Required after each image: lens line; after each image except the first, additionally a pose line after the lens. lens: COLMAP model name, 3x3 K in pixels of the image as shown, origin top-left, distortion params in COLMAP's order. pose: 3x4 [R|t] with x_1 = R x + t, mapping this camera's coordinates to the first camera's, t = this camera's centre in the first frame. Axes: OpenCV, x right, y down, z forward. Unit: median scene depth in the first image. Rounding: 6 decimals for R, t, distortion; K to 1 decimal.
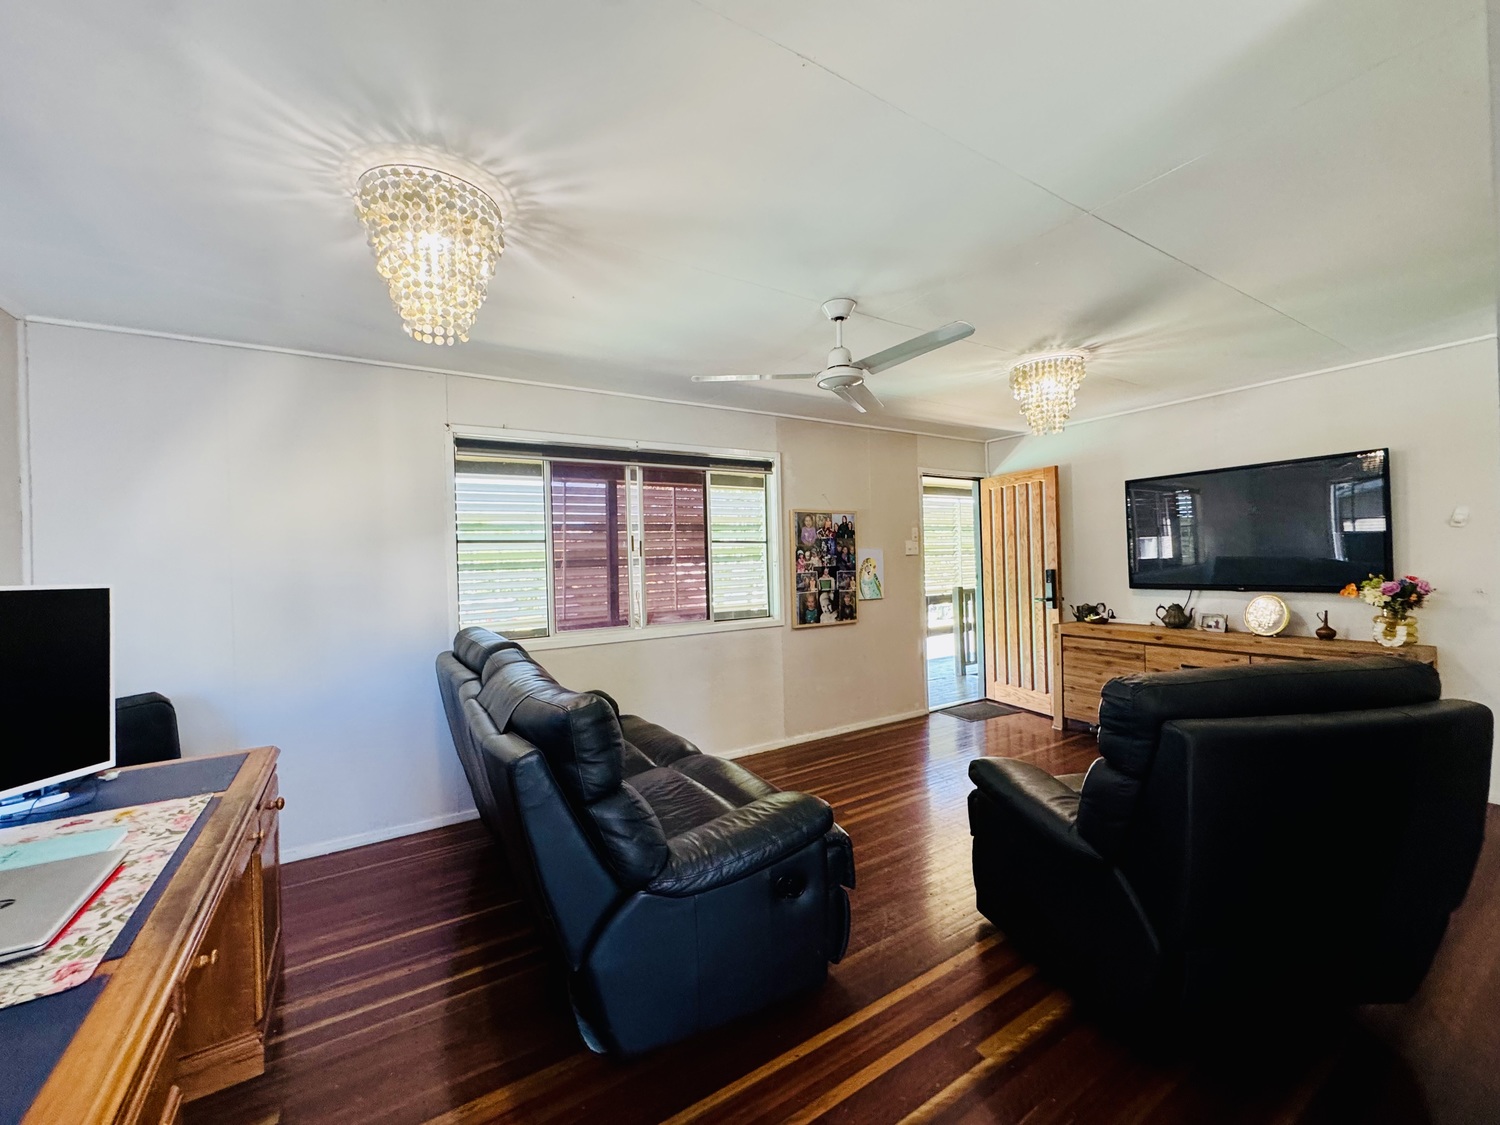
lens RADIAL K [[598.7, 0, 746.8], [0, 598.7, 559.9], [0, 0, 1]] dist [-0.003568, -0.000016]
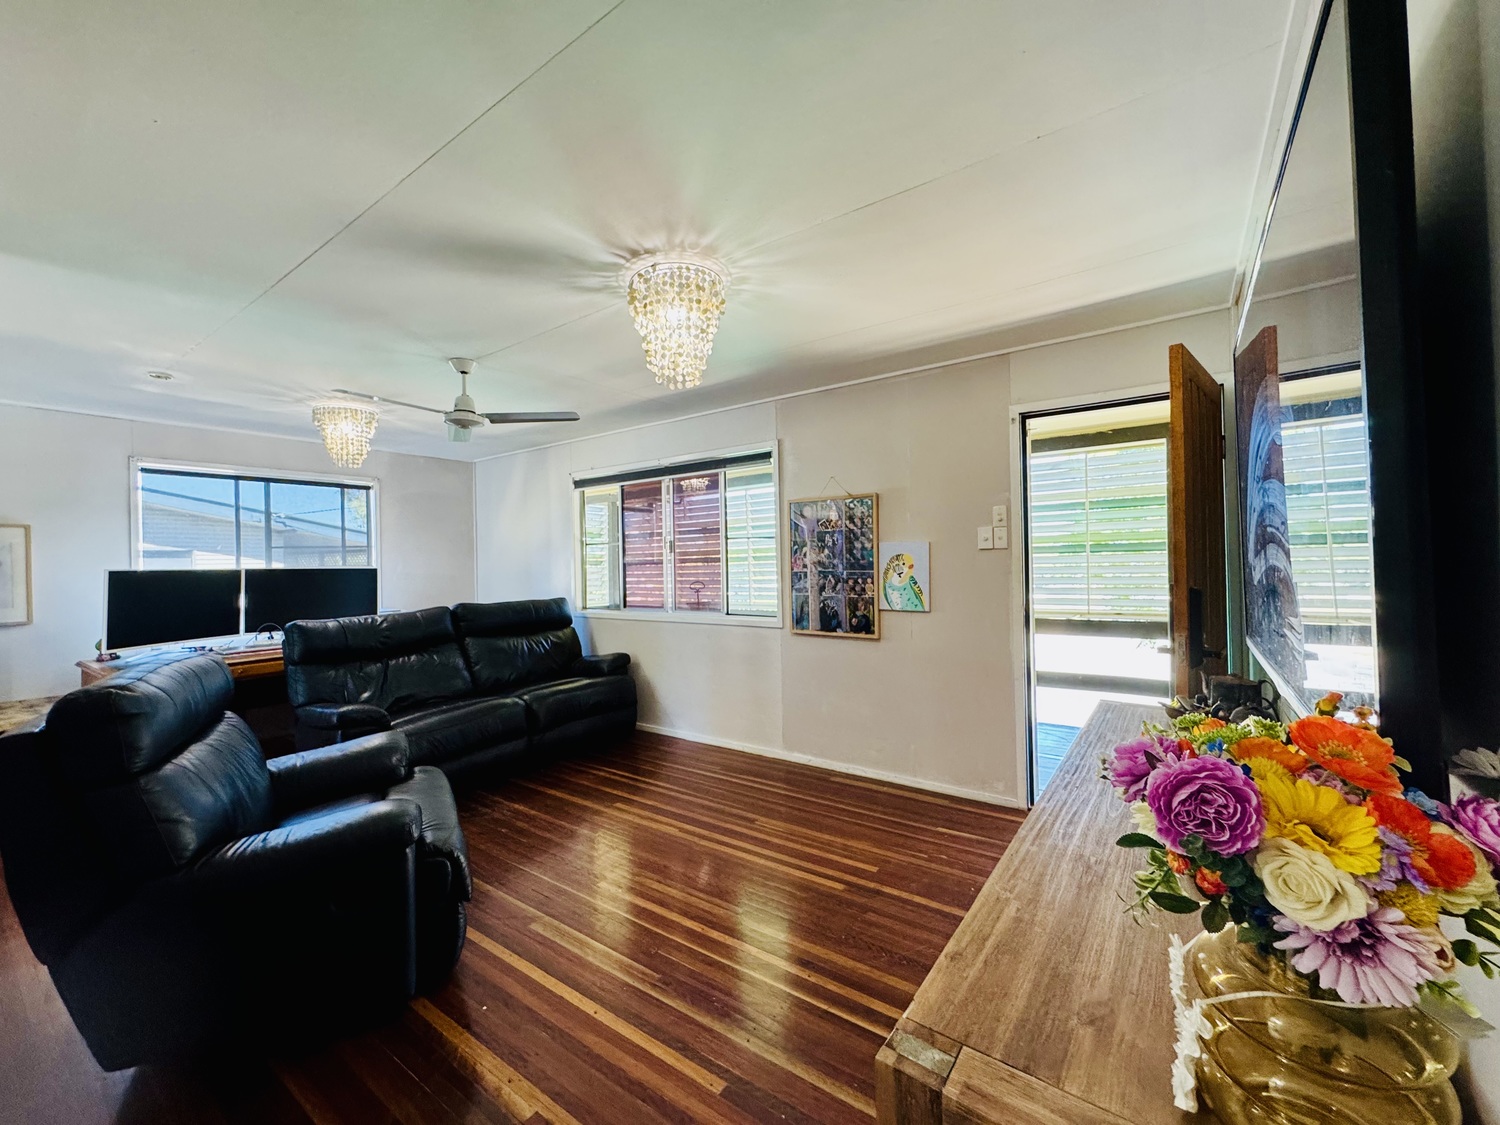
lens RADIAL K [[598.7, 0, 746.8], [0, 598.7, 559.9], [0, 0, 1]] dist [-0.003568, -0.000016]
pose [[0.385109, 0.017045, -0.922714, 0.875940], [0.010558, 0.999683, 0.022873, -0.016107], [0.922811, -0.018551, 0.384807, 0.592823]]
